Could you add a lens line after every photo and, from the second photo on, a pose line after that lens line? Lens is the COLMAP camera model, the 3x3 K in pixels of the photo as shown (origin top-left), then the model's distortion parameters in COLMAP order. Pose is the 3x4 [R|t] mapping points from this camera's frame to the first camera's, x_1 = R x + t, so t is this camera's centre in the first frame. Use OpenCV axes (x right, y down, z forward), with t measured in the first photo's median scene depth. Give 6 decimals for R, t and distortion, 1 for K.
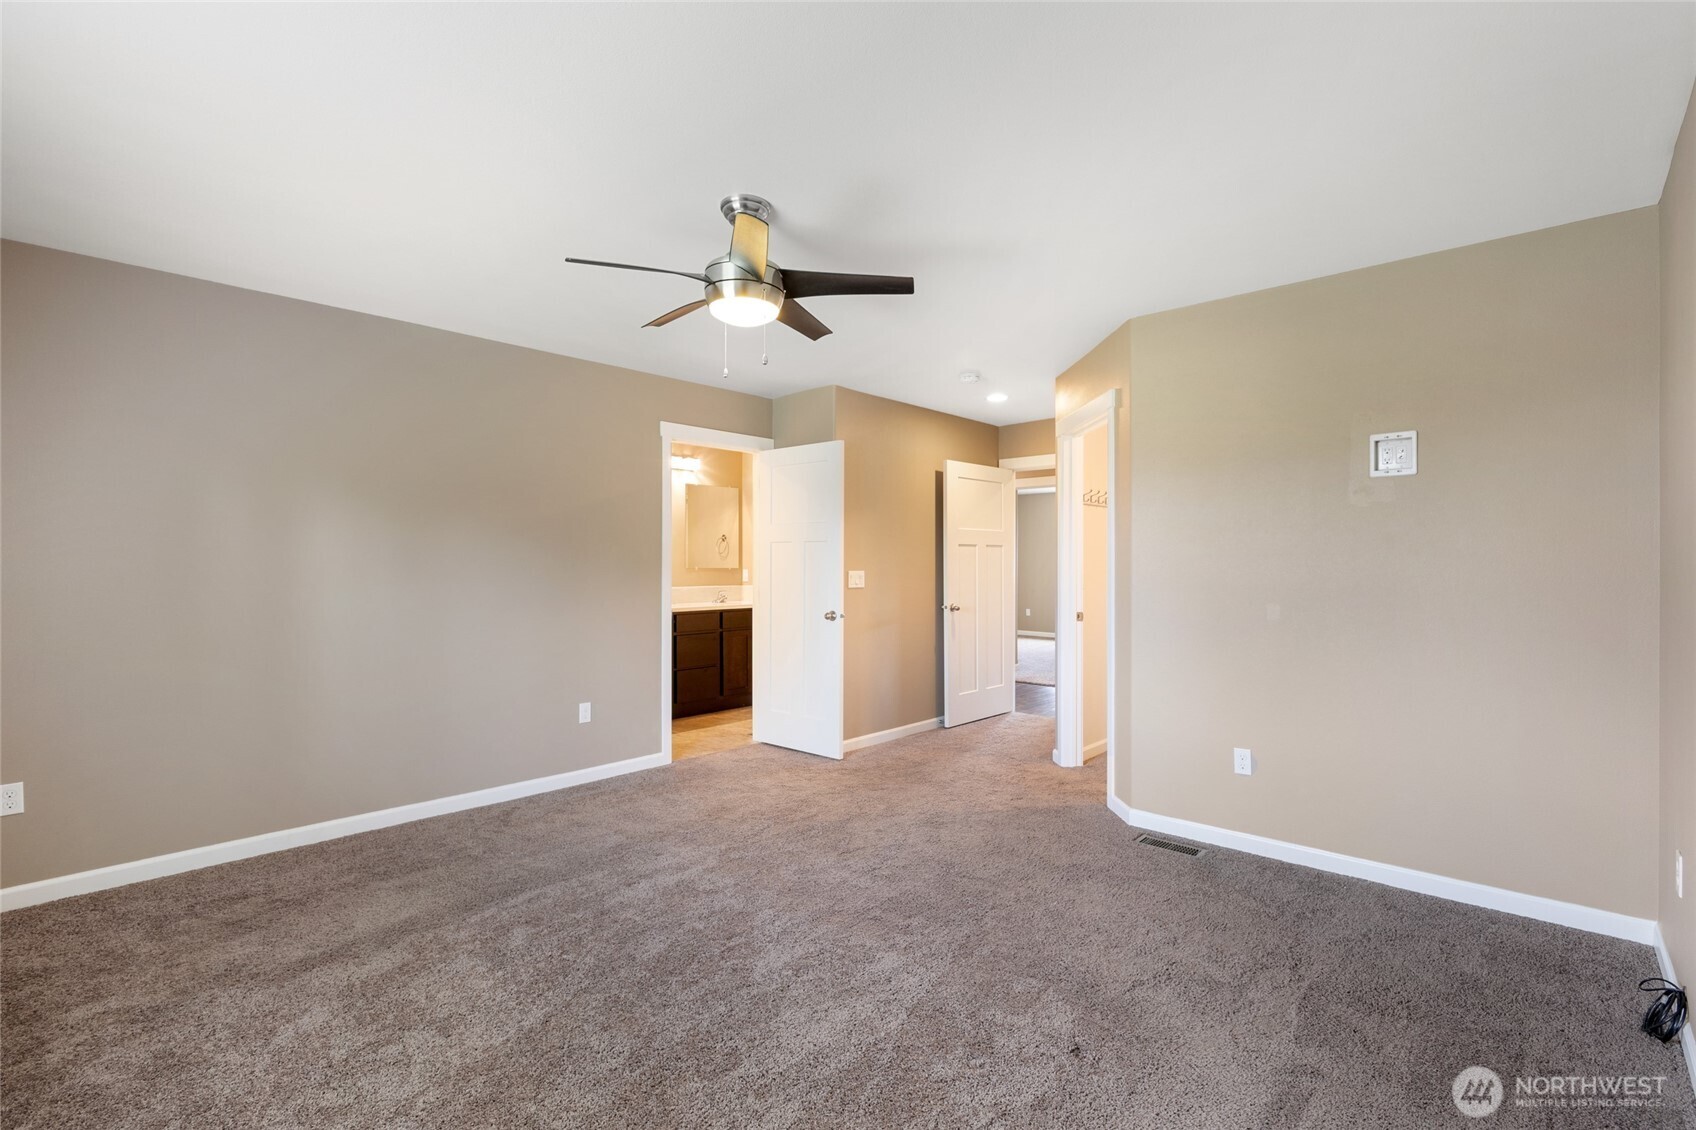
lens RADIAL K [[763.6, 0, 834.0], [0, 763.6, 561.5], [0, 0, 1]] dist [-0.004980, -0.000373]
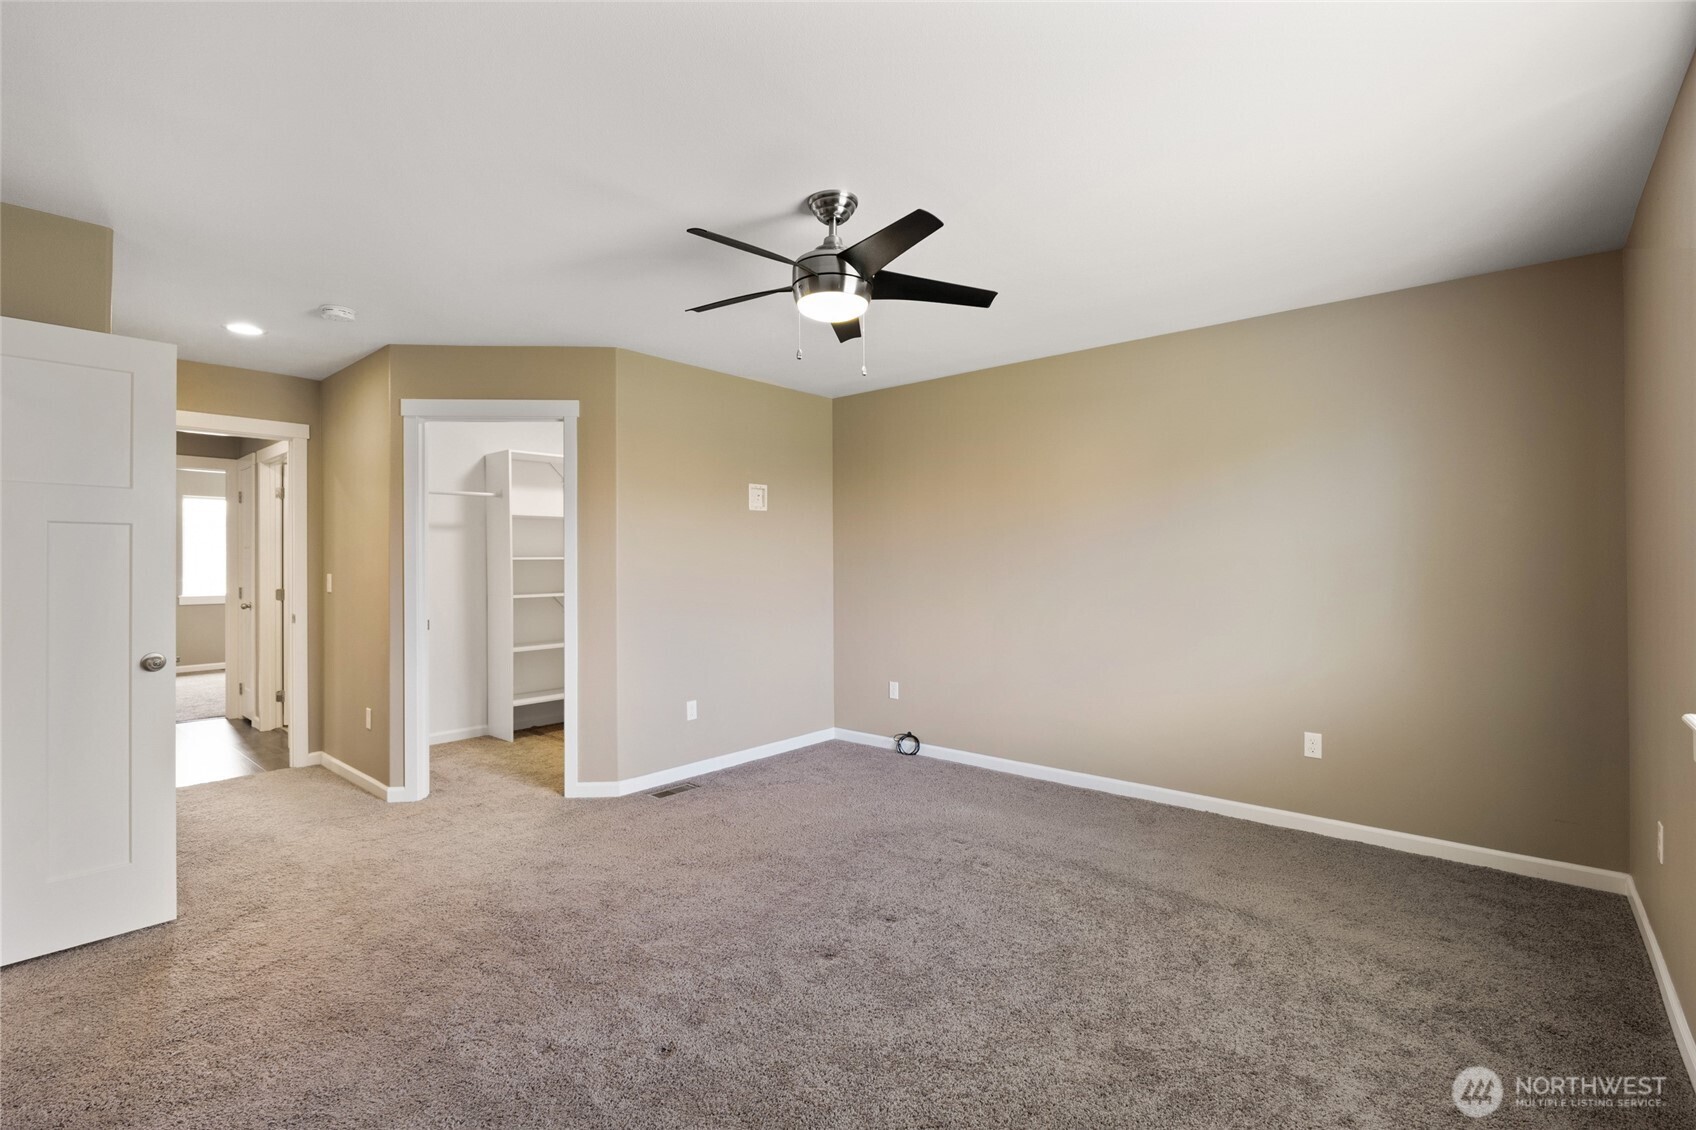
lens RADIAL K [[763.6, 0, 840.5], [0, 763.6, 557.6], [0, 0, 1]] dist [-0.004980, -0.000373]
pose [[-0.030894, 0.007729, 0.999493, -0.777994], [0.005367, 0.999957, -0.007566, 0.002339], [-0.999508, 0.005131, -0.030934, 0.727609]]
